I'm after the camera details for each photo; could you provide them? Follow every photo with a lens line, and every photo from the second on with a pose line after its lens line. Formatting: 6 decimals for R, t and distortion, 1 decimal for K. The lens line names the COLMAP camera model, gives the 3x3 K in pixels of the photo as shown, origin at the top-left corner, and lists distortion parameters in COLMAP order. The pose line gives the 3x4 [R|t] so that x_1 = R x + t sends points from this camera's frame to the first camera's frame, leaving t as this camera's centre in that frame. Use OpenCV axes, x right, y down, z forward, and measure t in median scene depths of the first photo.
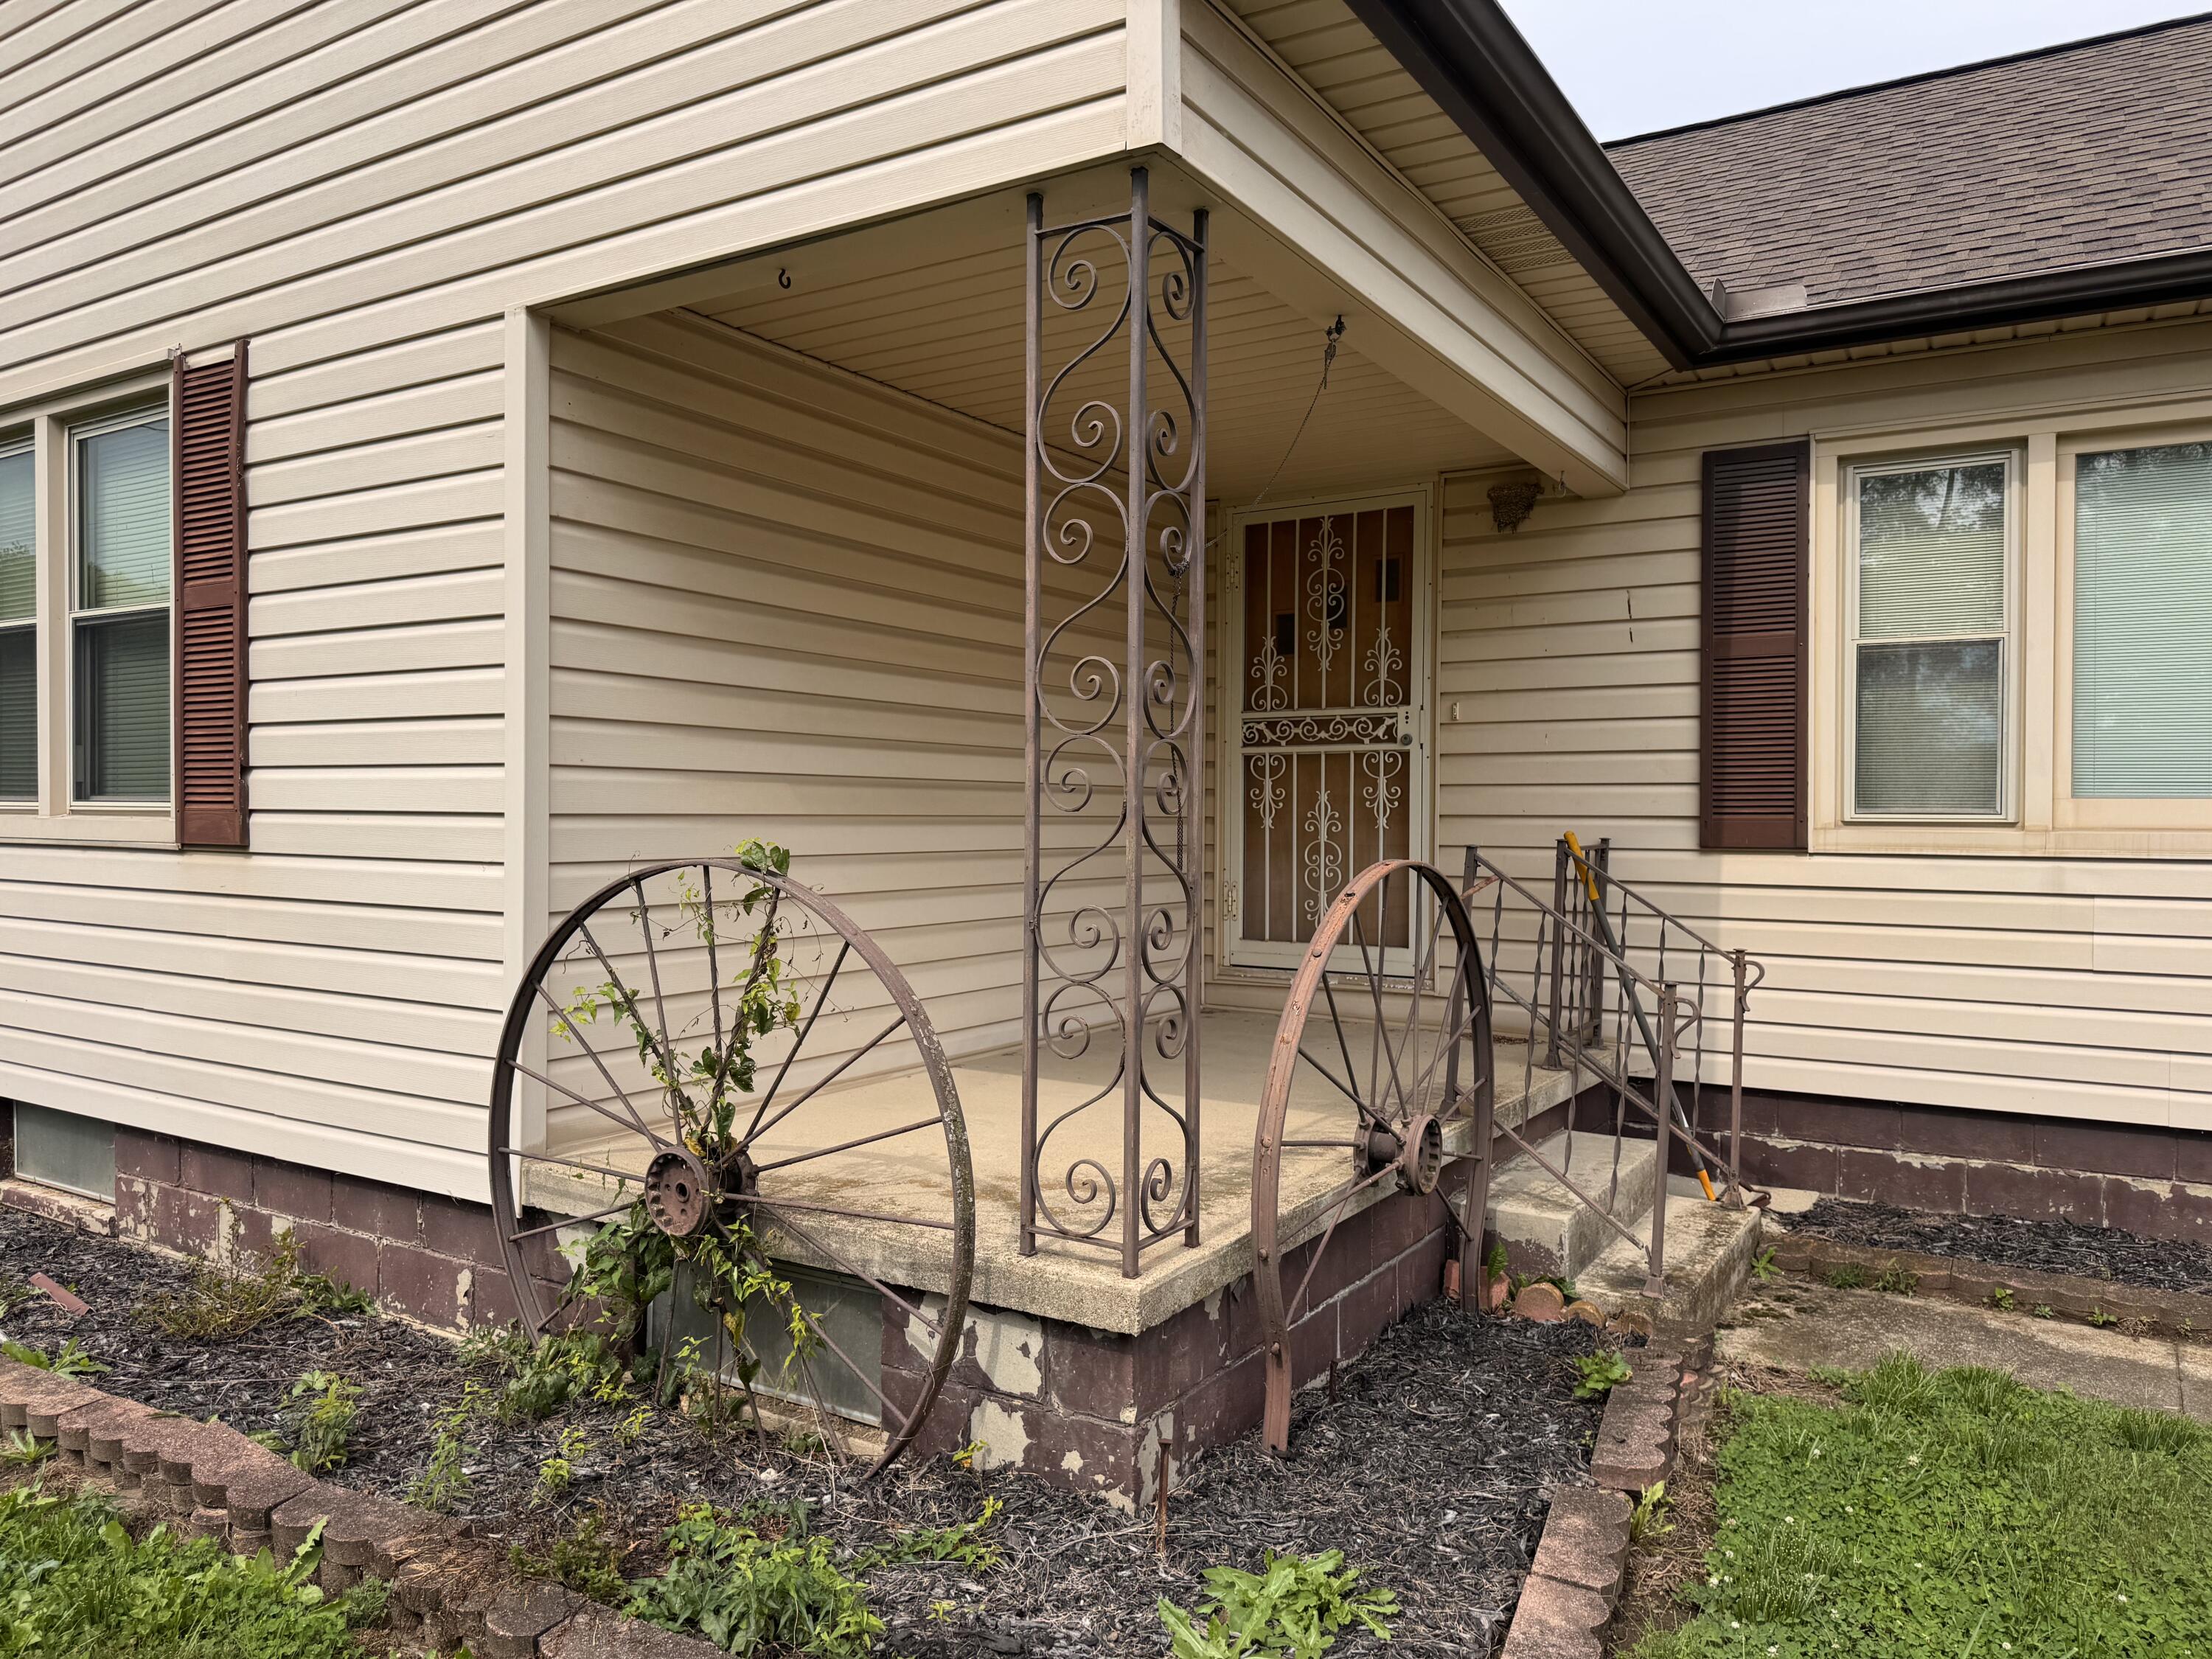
lens RADIAL K [[1555.3, 0, 1097.0], [0, 1555.3, 840.8], [0, 0, 1]] dist [0.046833, -0.048866]
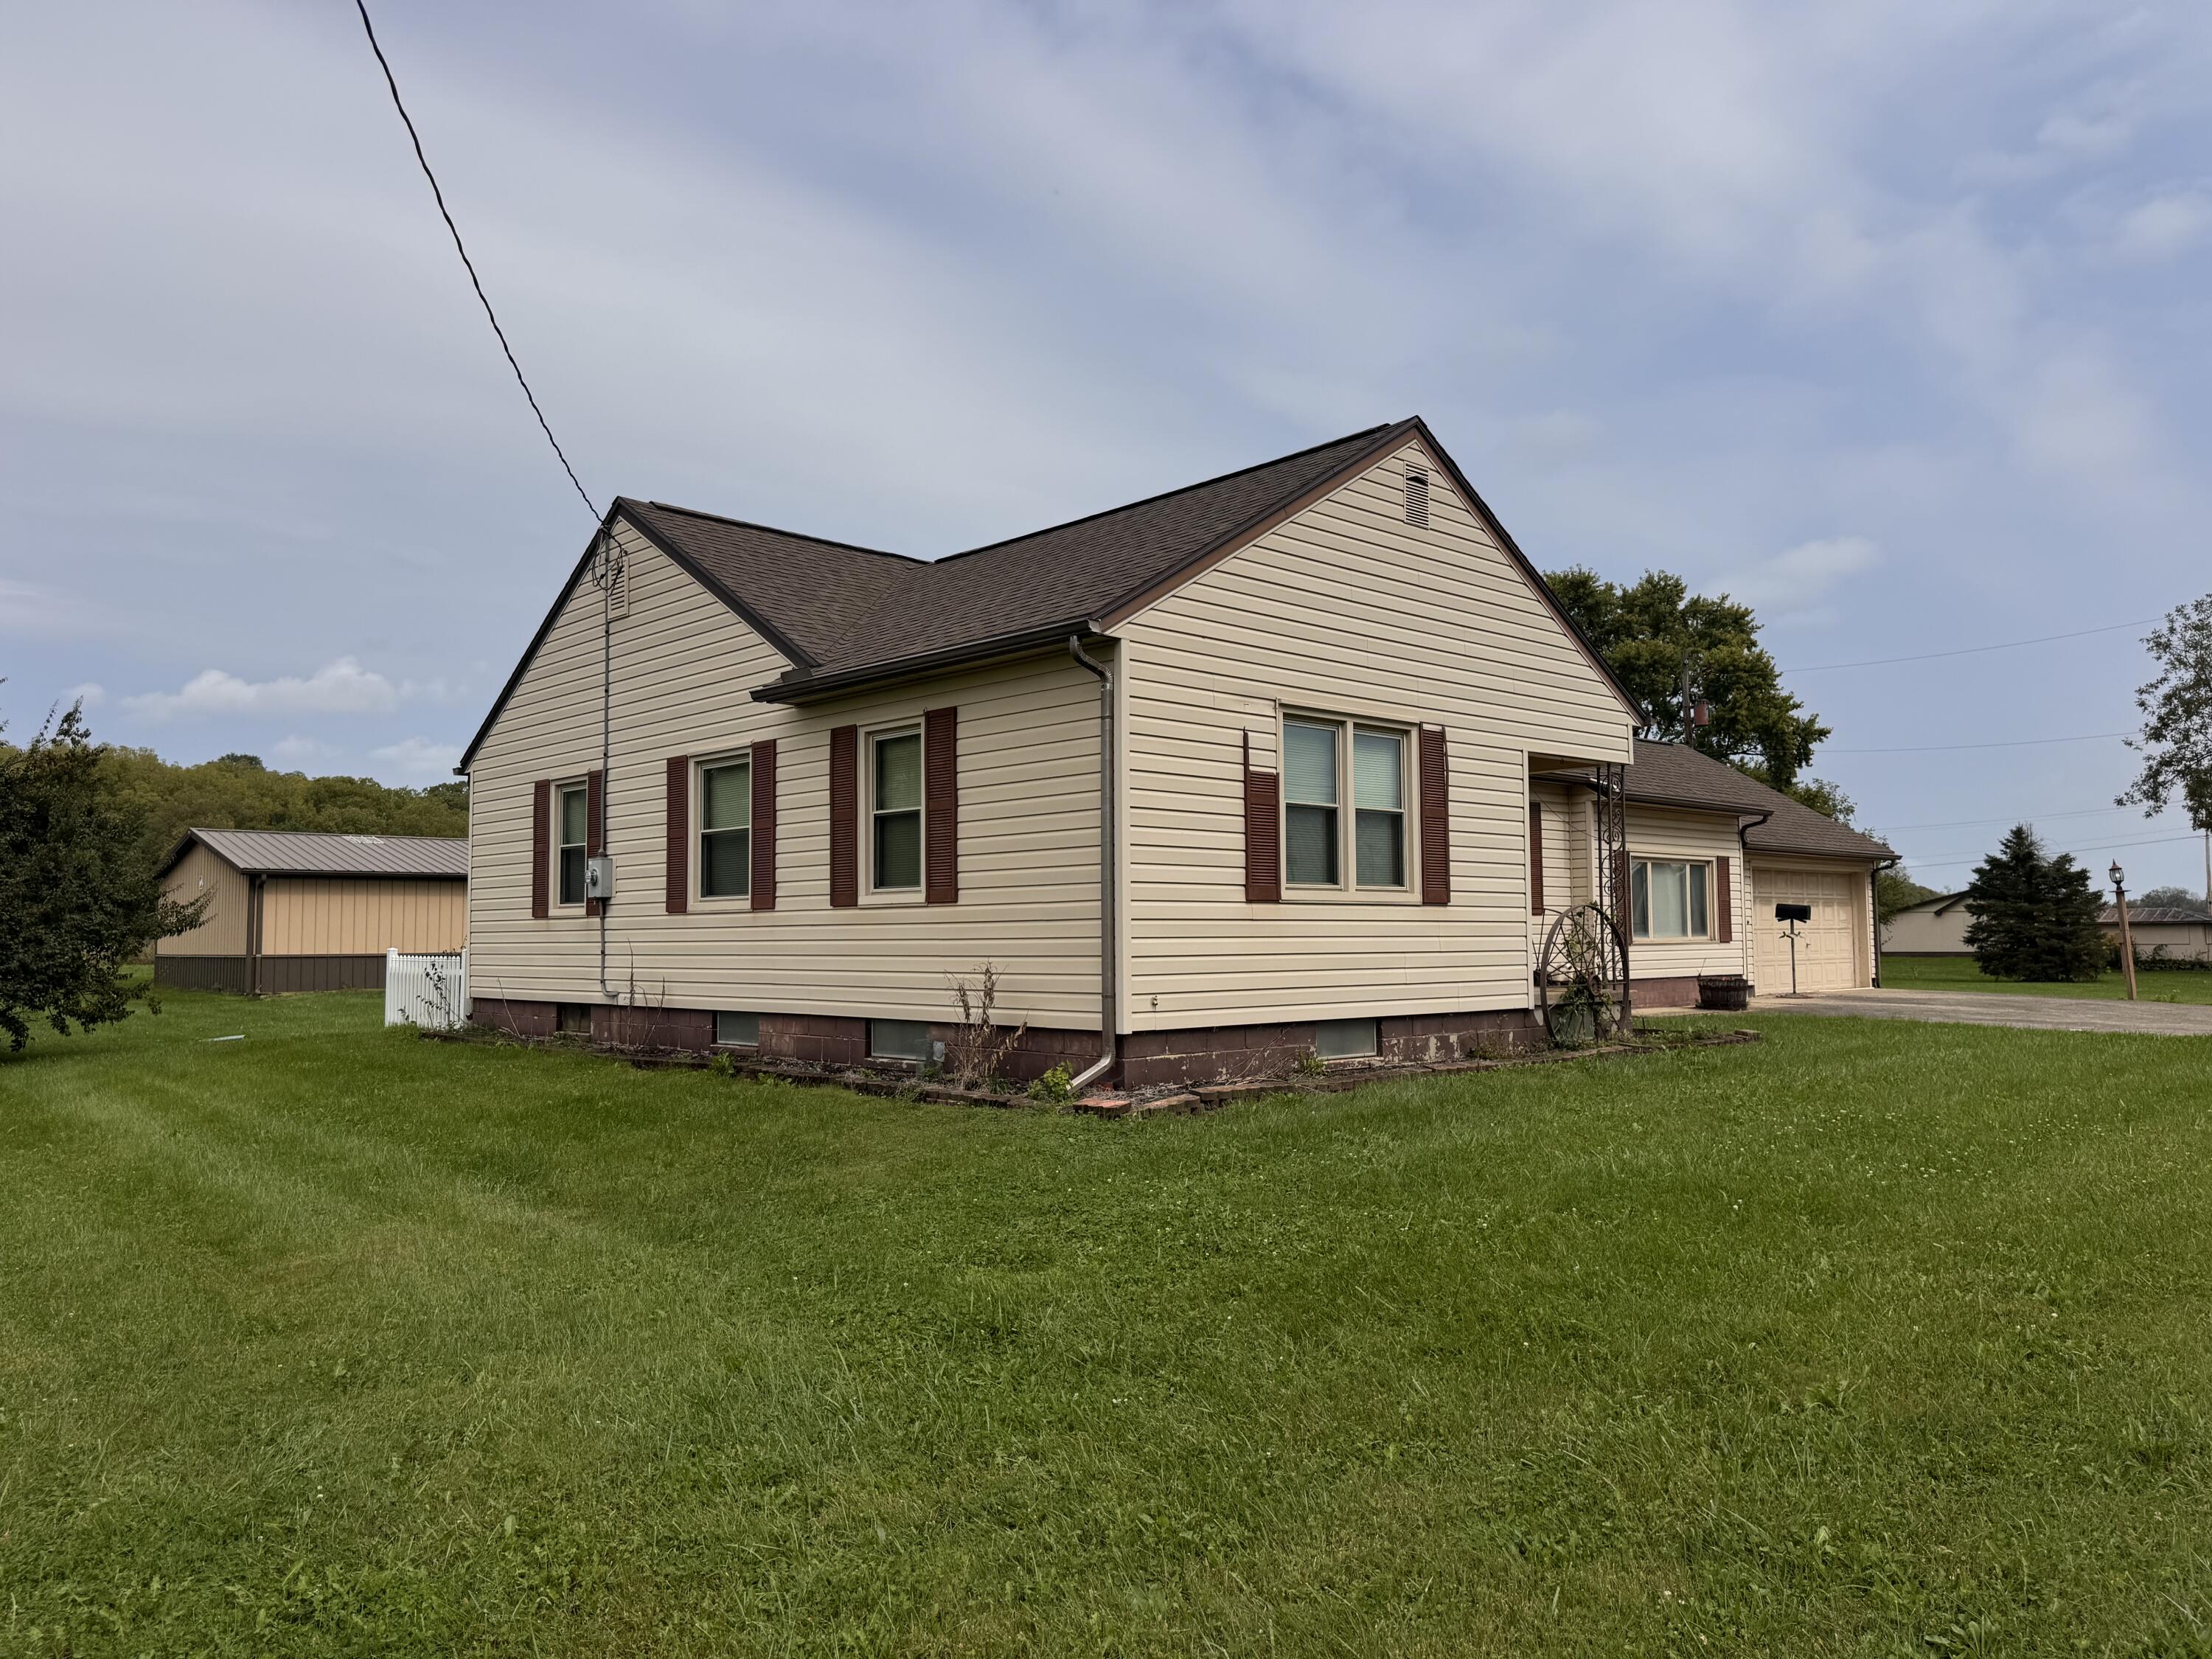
lens RADIAL K [[1555.3, 0, 1034.4], [0, 1555.3, 853.5], [0, 0, 1]] dist [0.046833, -0.048866]
pose [[0.273946, 0.042959, 0.960785, -2.926080], [0.022983, 0.998424, -0.051195, 0.033651], [-0.961471, 0.036106, 0.272527, 0.803653]]
